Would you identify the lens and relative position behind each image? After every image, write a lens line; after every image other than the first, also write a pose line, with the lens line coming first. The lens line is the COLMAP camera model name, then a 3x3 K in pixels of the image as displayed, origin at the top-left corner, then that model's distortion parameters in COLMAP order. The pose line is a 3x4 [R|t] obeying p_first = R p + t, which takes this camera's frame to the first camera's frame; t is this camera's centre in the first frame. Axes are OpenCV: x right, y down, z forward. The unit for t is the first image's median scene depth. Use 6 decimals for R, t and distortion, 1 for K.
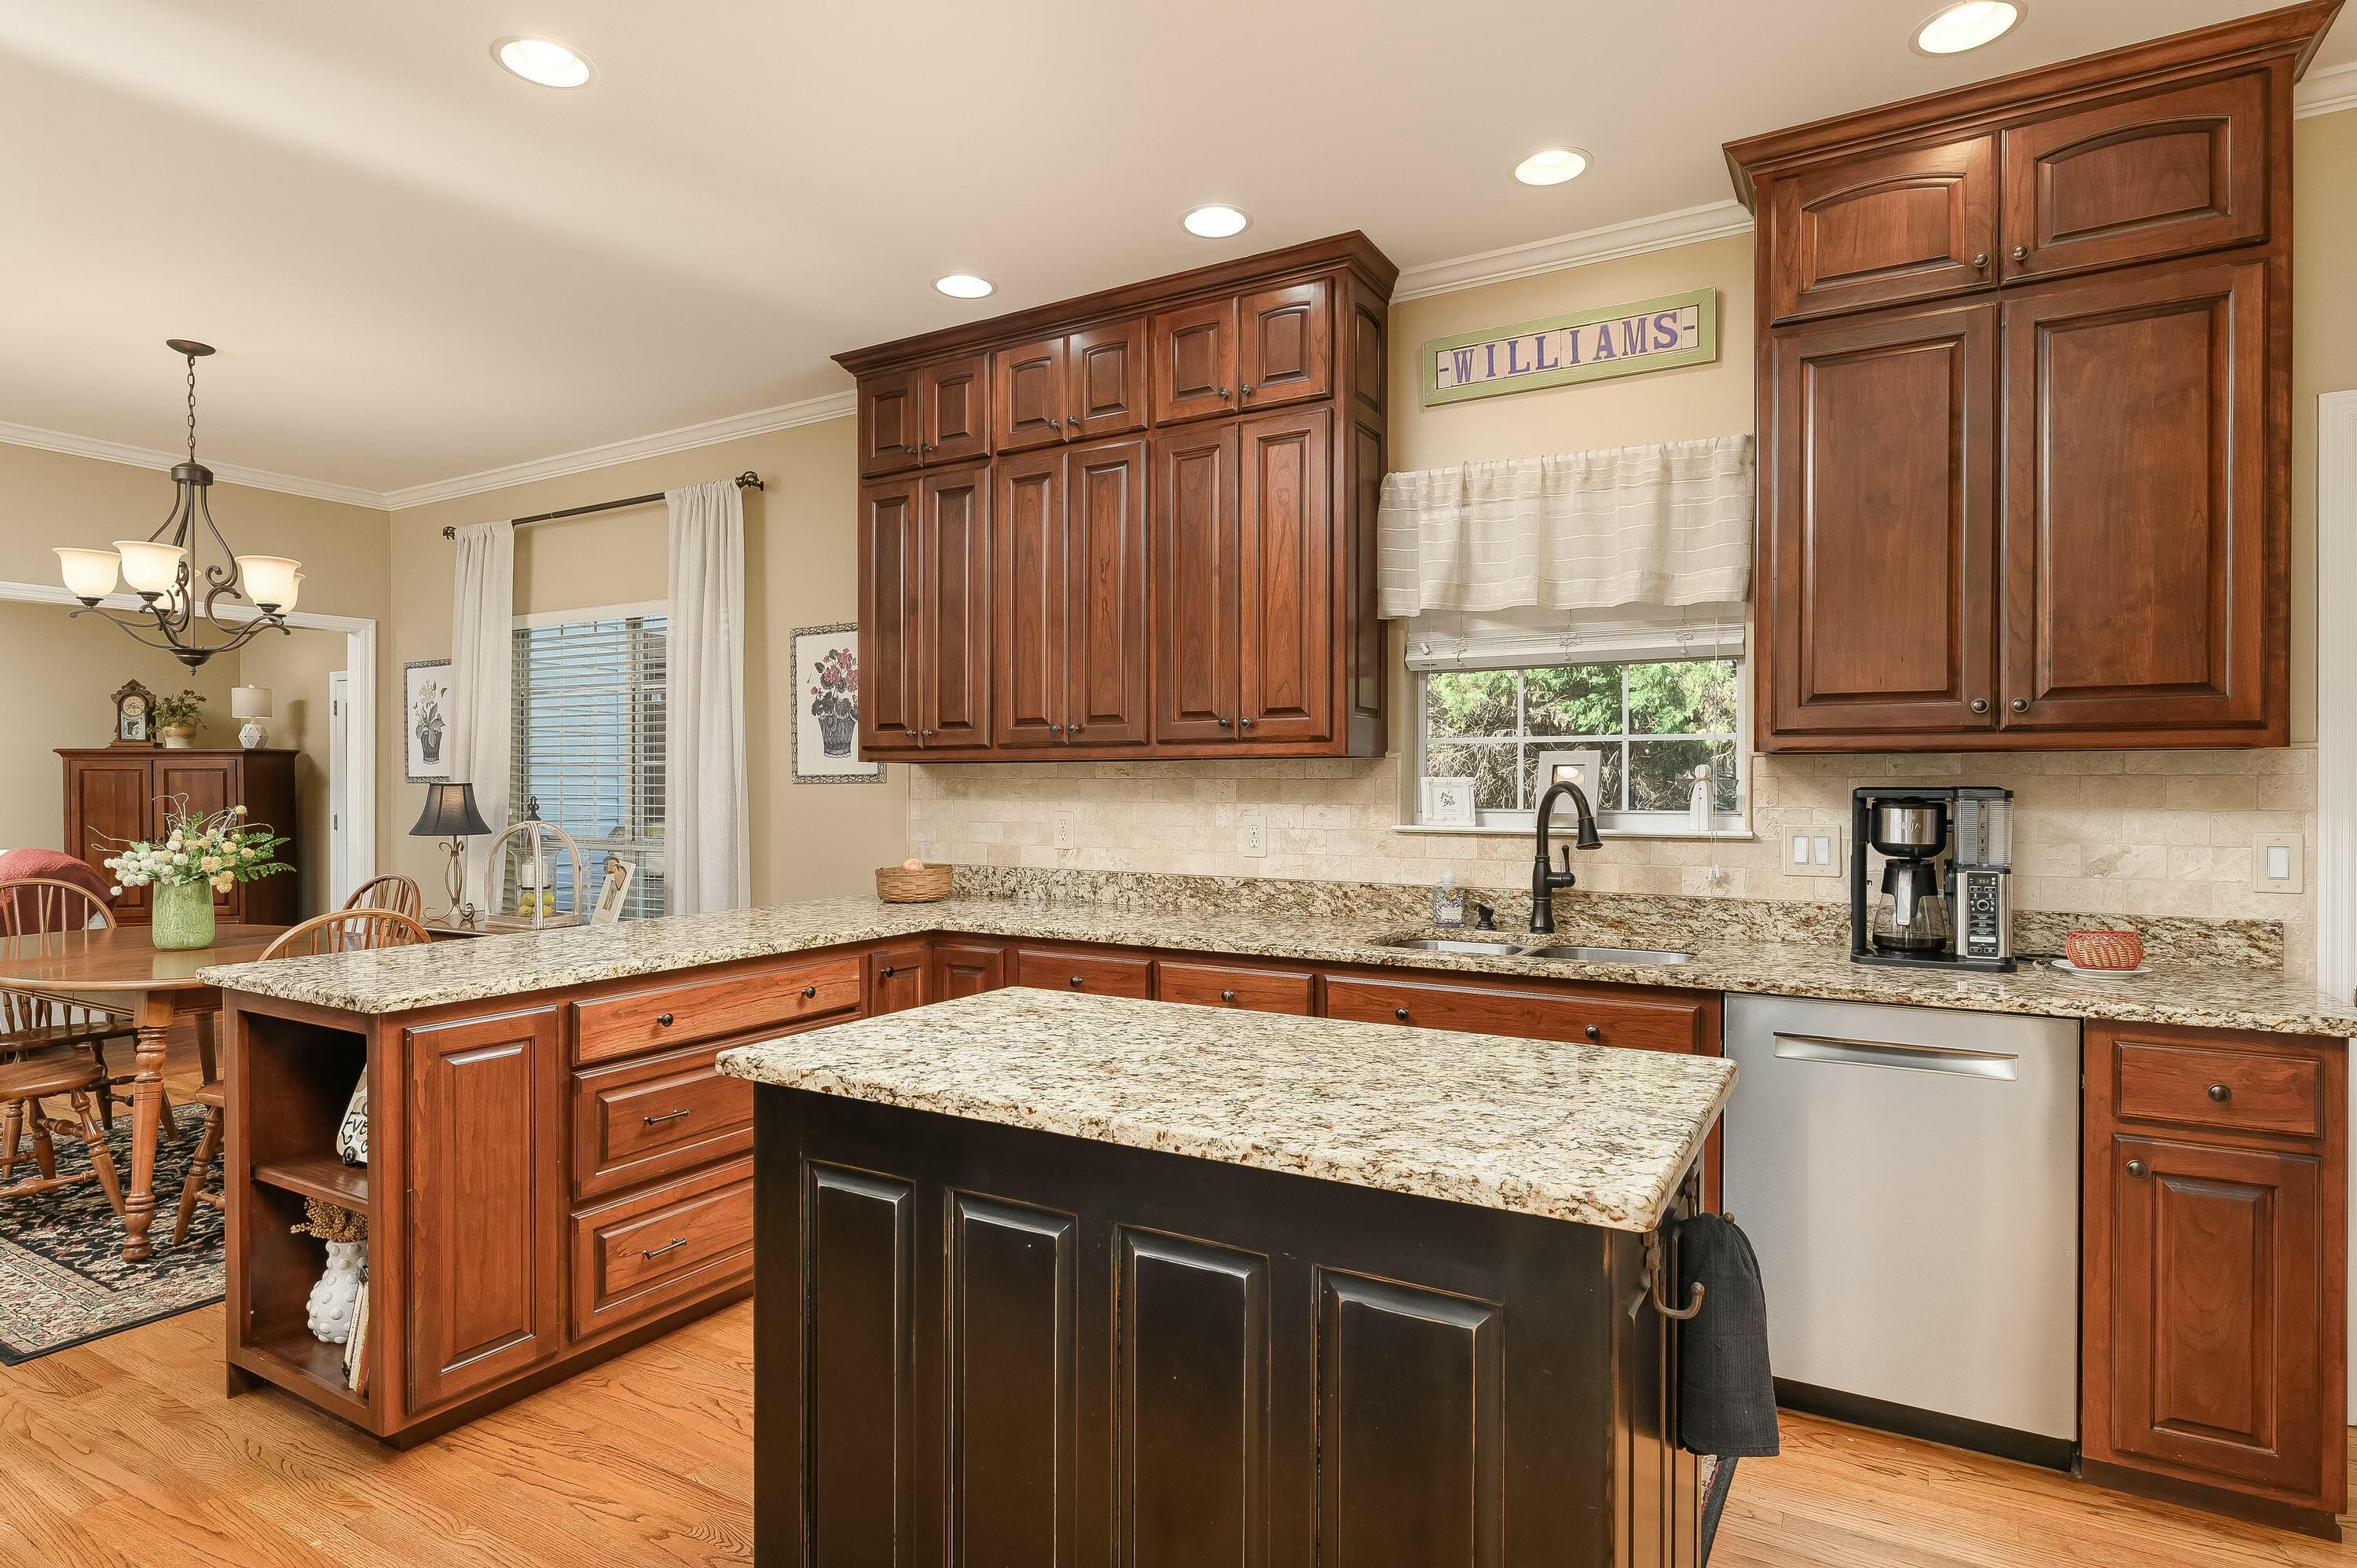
lens RADIAL K [[1213.0, 0, 1178.5], [0, 1213.0, 784.0], [0, 0, 1]] dist [0.002814, -0.000572]
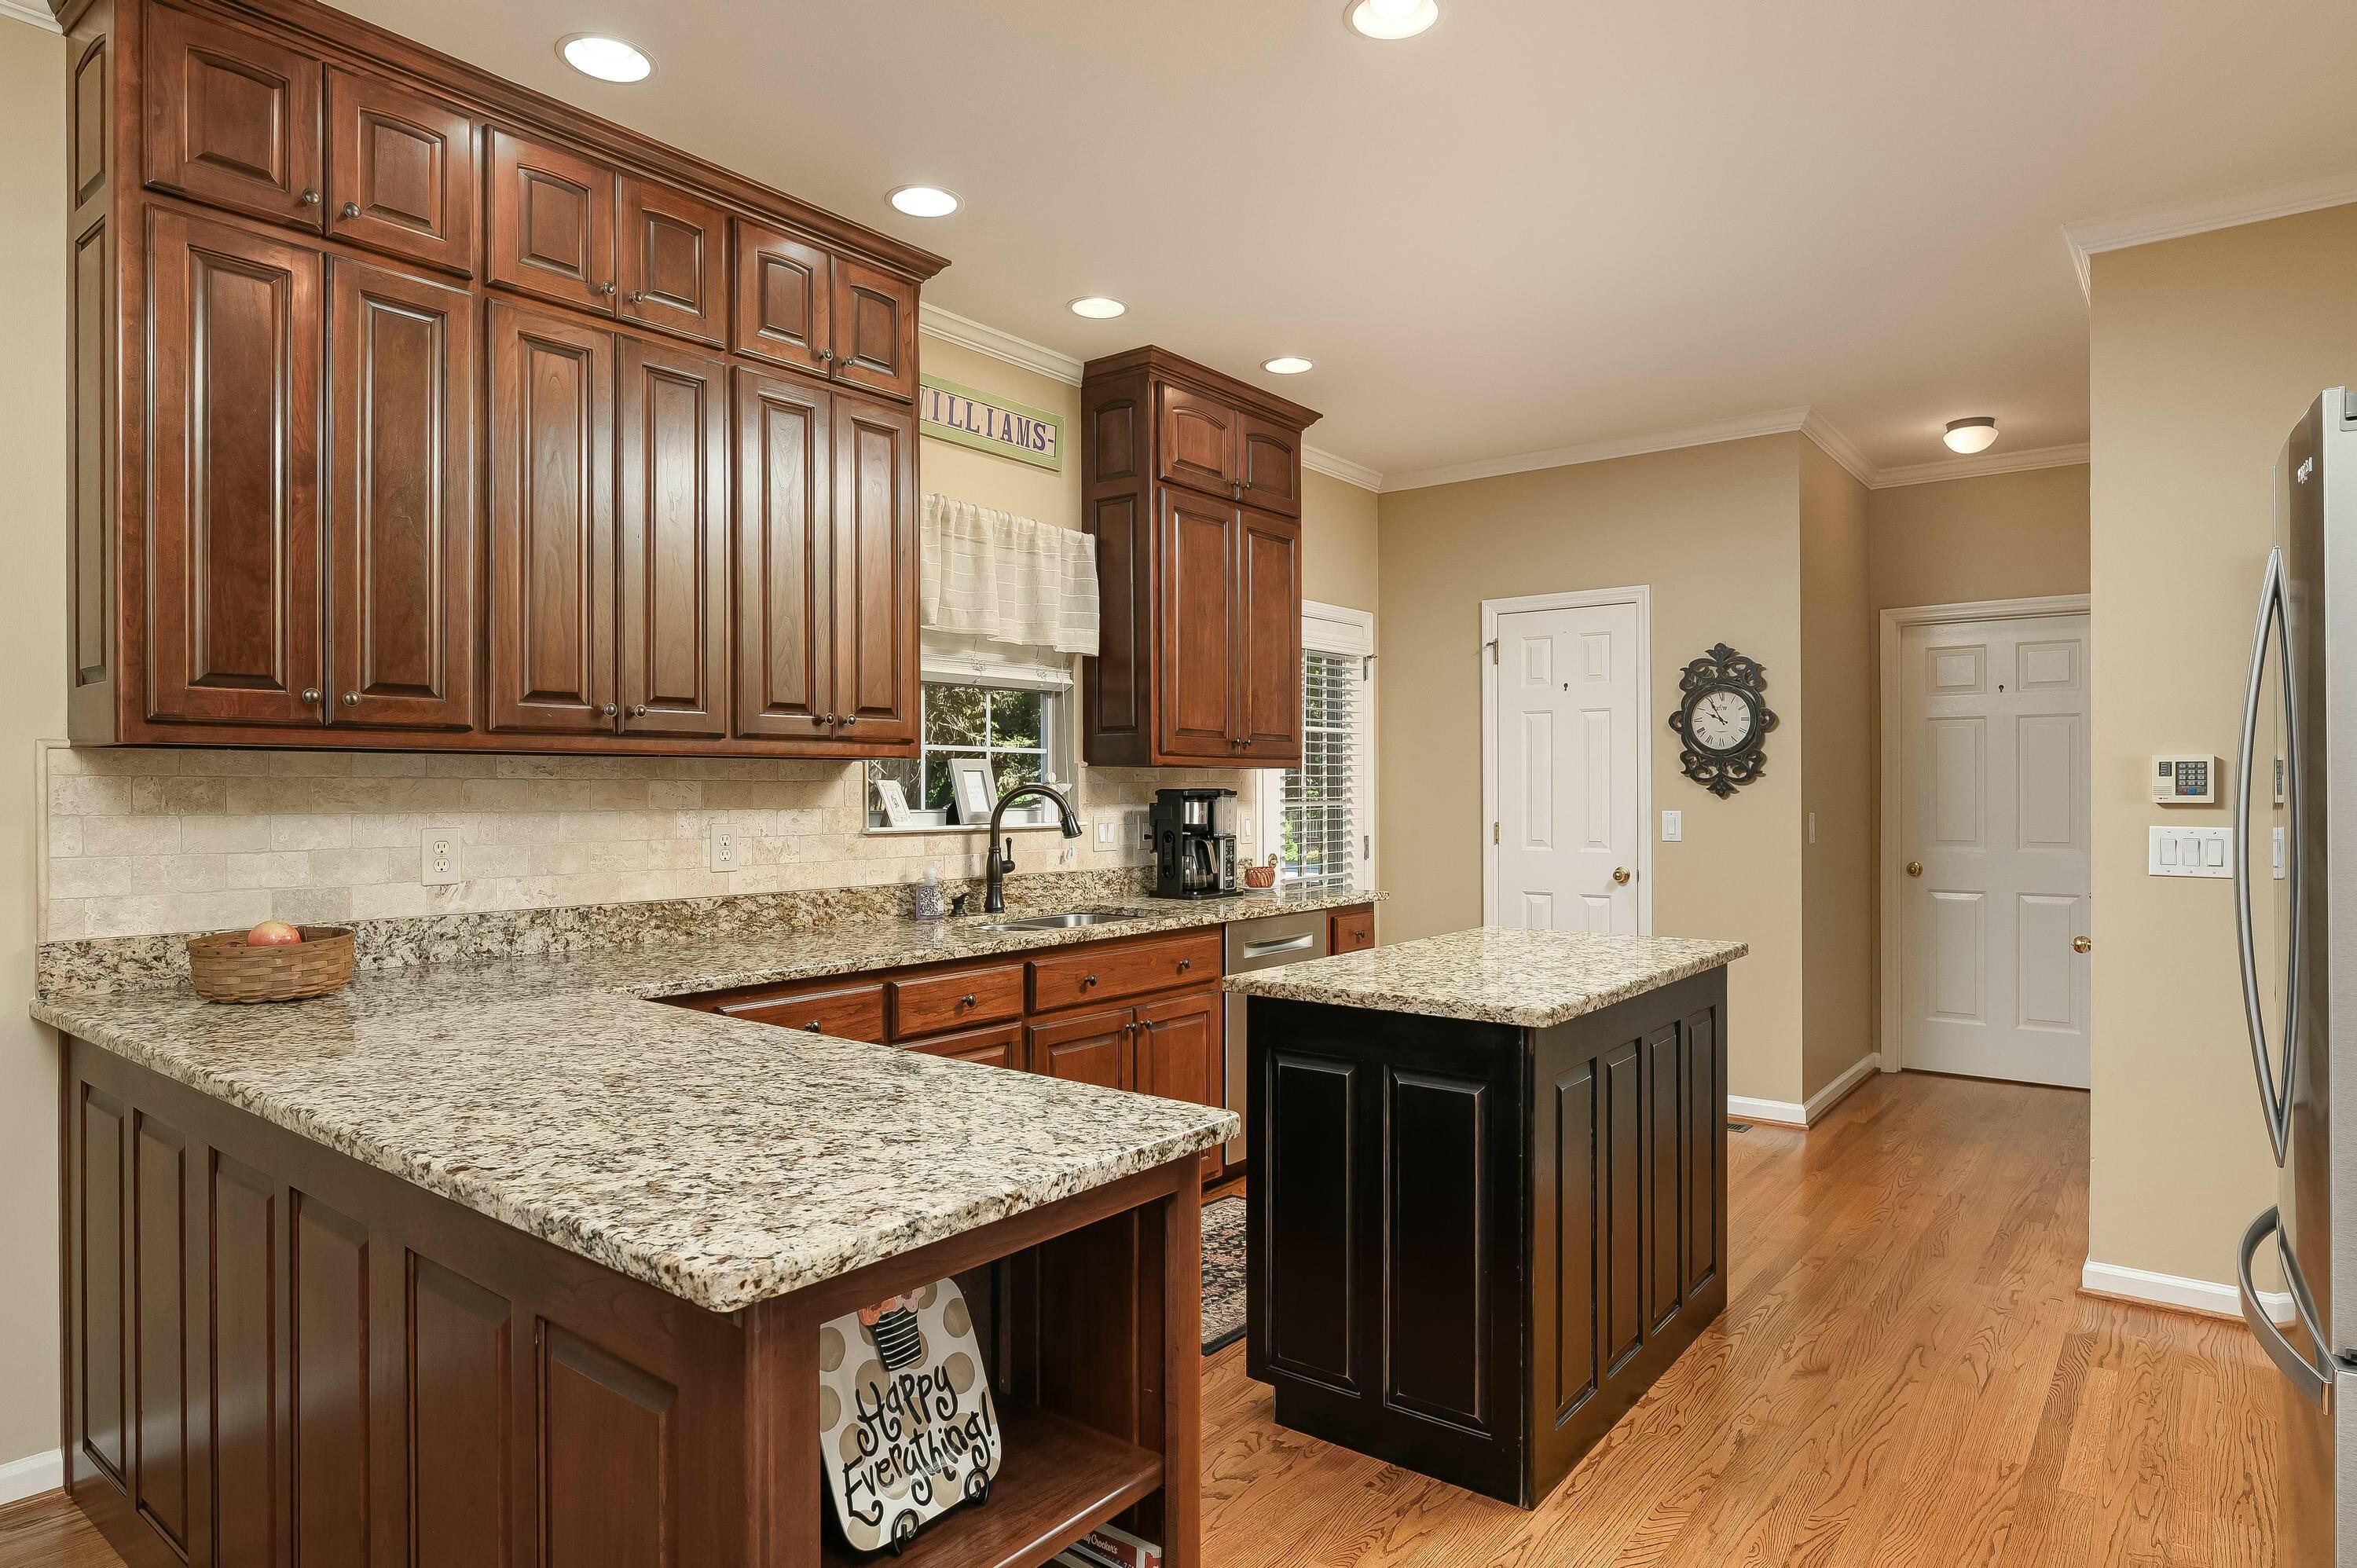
lens RADIAL K [[1339.4, 0, 1178.5], [0, 1339.4, 784.0], [0, 0, 1]] dist [-0.001209, -0.000363]
pose [[0.144950, 0.001829, 0.989437, -0.824010], [-0.002056, 0.999997, -0.001547, -0.001265], [-0.989437, -0.001810, 0.144953, 0.538267]]
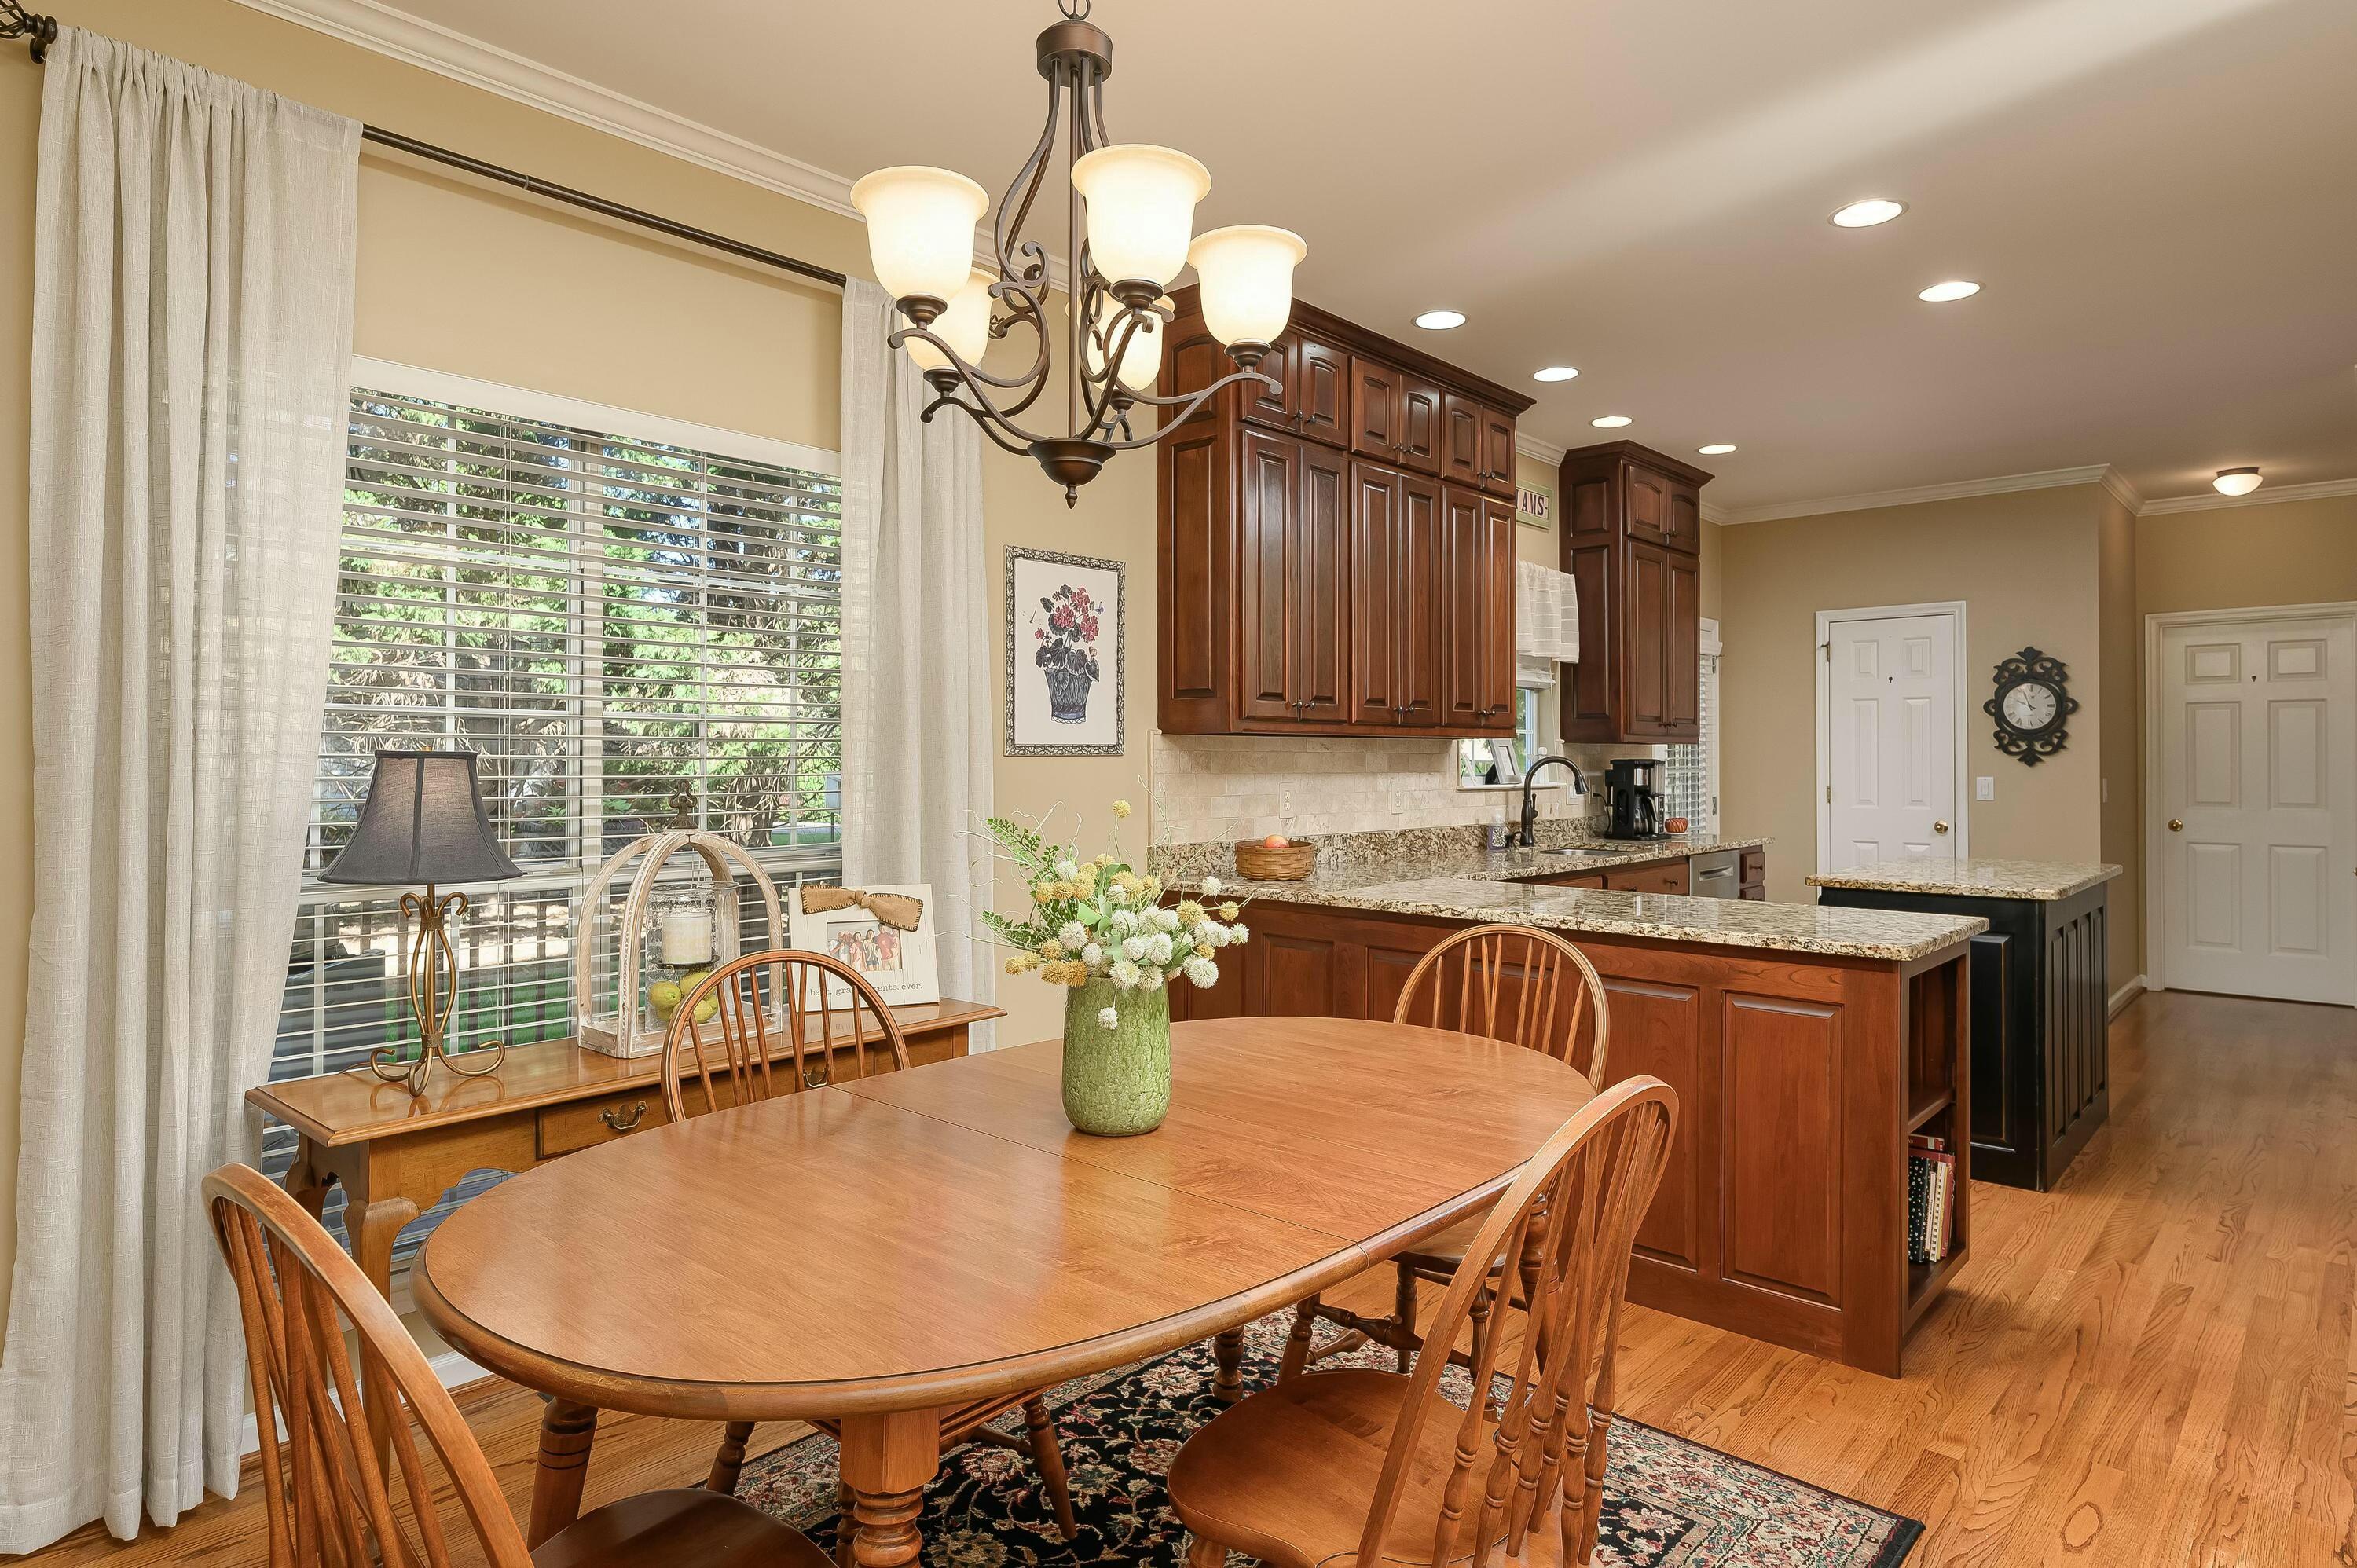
lens RADIAL K [[1303.0, 0, 1162.8], [0, 1303.0, 745.2], [0, 0, 1]] dist [0.001061, 0.000808]
pose [[0.232725, 0.009272, 0.972498, -1.337496], [-0.003031, 0.999957, -0.008809, -0.000187], [-0.972538, -0.000897, 0.232743, 0.911434]]
